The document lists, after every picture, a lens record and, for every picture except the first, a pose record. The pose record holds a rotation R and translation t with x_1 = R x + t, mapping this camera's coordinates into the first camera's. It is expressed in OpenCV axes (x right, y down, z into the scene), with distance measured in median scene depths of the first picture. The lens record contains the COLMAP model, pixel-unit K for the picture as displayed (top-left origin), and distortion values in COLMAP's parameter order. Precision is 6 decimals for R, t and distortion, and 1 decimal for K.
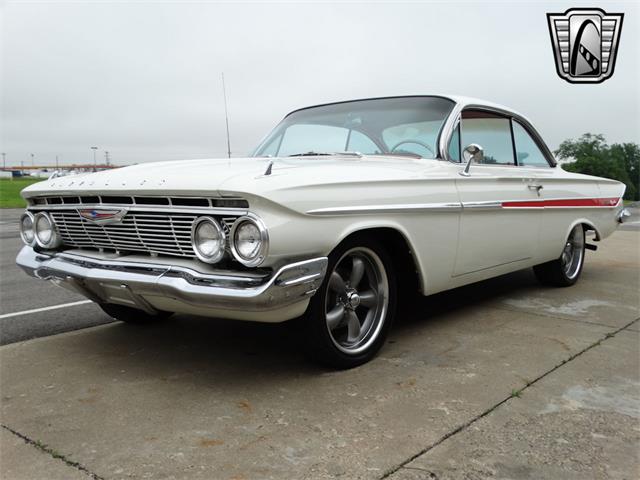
lens RADIAL K [[651.6, 0, 320.0], [0, 651.6, 240.0], [0, 0, 1]] dist [-0.006643, 0.006298]
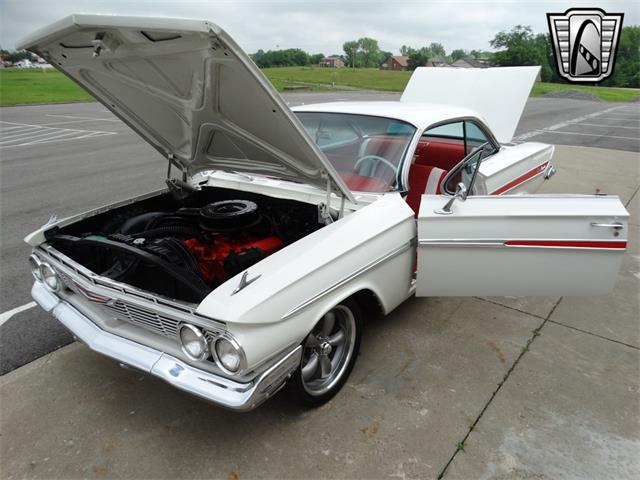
lens RADIAL K [[486.8, 0, 320.0], [0, 486.8, 240.0], [0, 0, 1]] dist [0.002370, 0.004847]
pose [[0.999206, -0.028197, 0.028156, 0.022655], [0.019266, 0.960366, 0.278074, -0.348972], [-0.034881, -0.277311, 0.960147, 0.225951]]
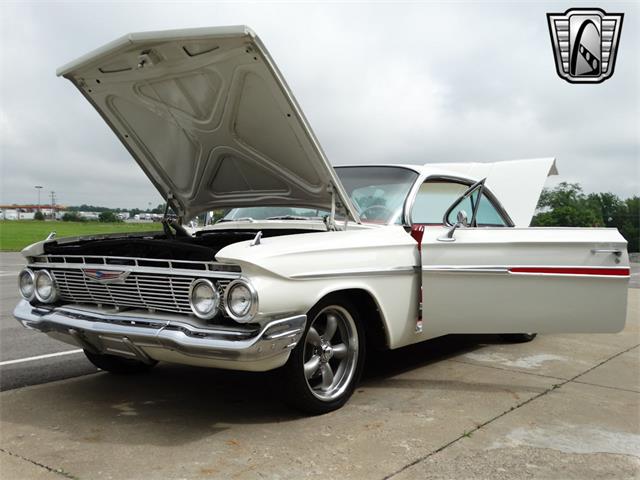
lens RADIAL K [[713.6, 0, 320.0], [0, 713.6, 240.0], [0, 0, 1]] dist [-0.009838, 0.009409]
pose [[0.998562, 0.014082, 0.051722, -0.029406], [-0.010496, 0.997565, -0.068955, -0.017232], [-0.052567, 0.068313, 0.996278, -0.252638]]
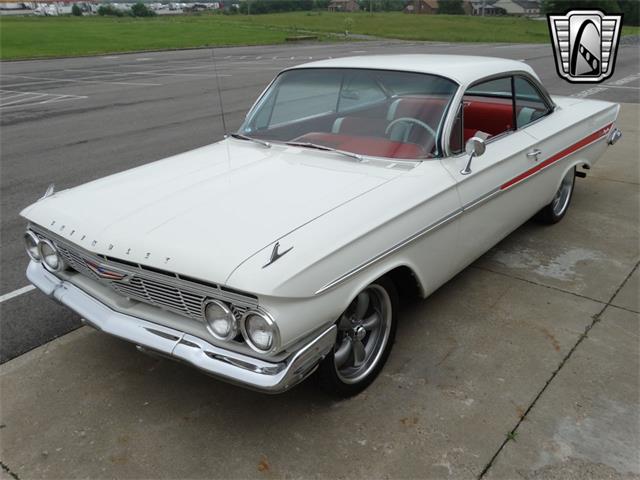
lens RADIAL K [[607.6, 0, 320.0], [0, 607.6, 240.0], [0, 0, 1]] dist [-0.007036, 0.016664]
pose [[0.999320, -0.034904, 0.011909, -0.019149], [0.029814, 0.954657, 0.296211, -0.352509], [-0.021708, -0.295655, 0.955048, 0.117411]]
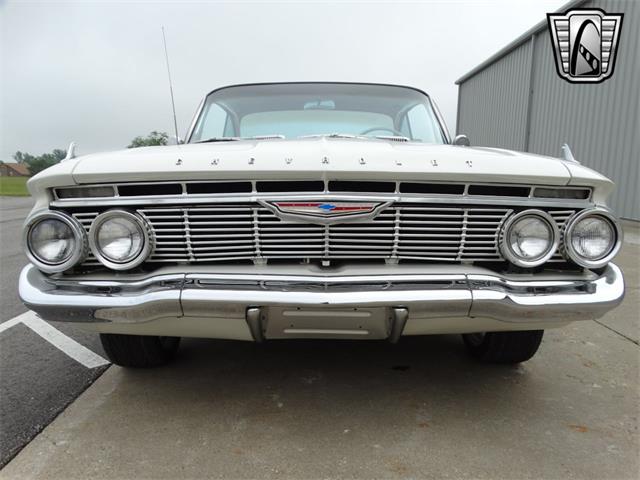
lens RADIAL K [[571.3, 0, 251.1], [0, 571.3, 239.8], [0, 0, 1]] dist [-0.054334, -0.003747]
pose [[0.797588, -0.063154, 0.599887, -0.756986], [0.046105, 0.997977, 0.043764, -0.036939], [-0.601438, -0.007248, 0.798887, 0.584859]]
